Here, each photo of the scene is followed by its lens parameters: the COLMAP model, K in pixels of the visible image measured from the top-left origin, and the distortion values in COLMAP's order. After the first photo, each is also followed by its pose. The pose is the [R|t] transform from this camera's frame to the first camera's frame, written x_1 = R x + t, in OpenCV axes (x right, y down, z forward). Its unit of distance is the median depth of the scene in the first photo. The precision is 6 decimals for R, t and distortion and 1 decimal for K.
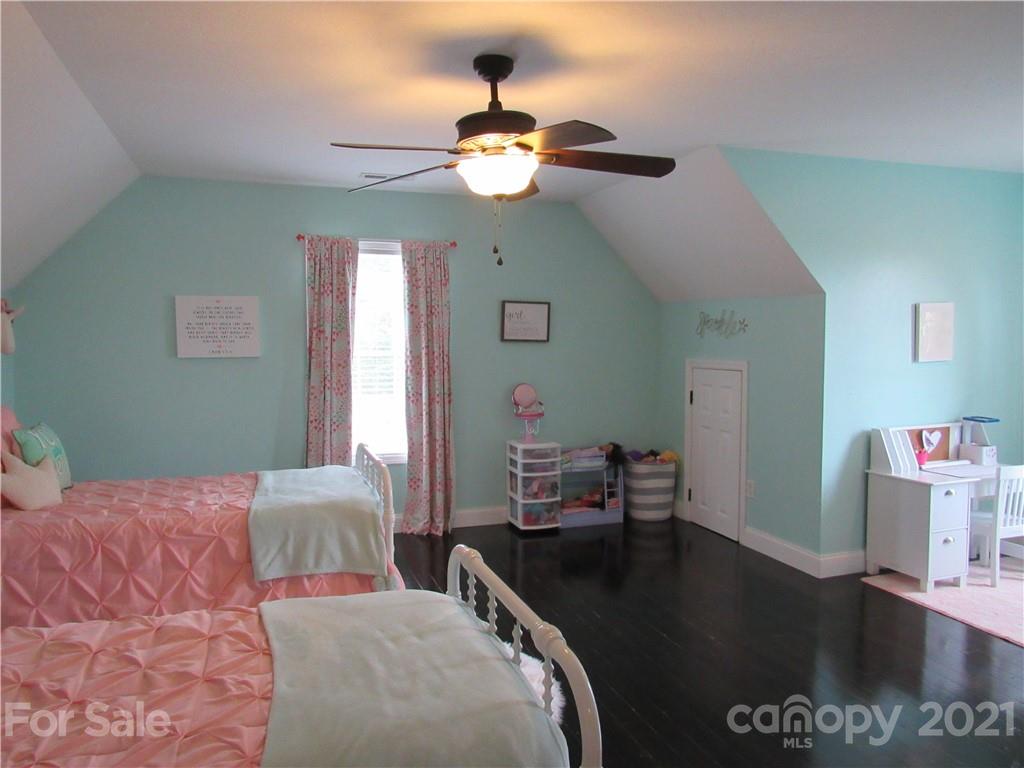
lens RADIAL K [[737.4, 0, 494.1], [0, 737.4, 374.7], [0, 0, 1]] dist [-0.019440, 0.019934]
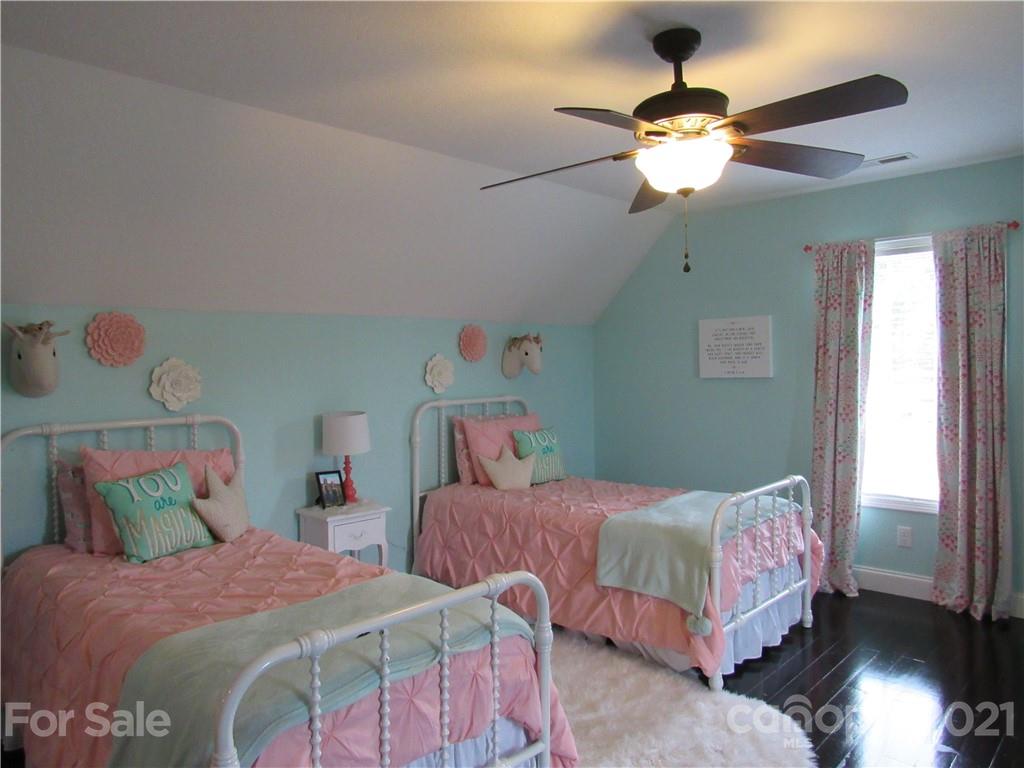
lens RADIAL K [[737.4, 0, 516.4], [0, 737.4, 377.6], [0, 0, 1]] dist [-0.019440, 0.019934]
pose [[0.477116, 0.006942, -0.878813, 0.371595], [-0.026630, 0.999624, -0.006561, -0.008643], [0.878437, 0.026533, 0.477122, 0.240668]]
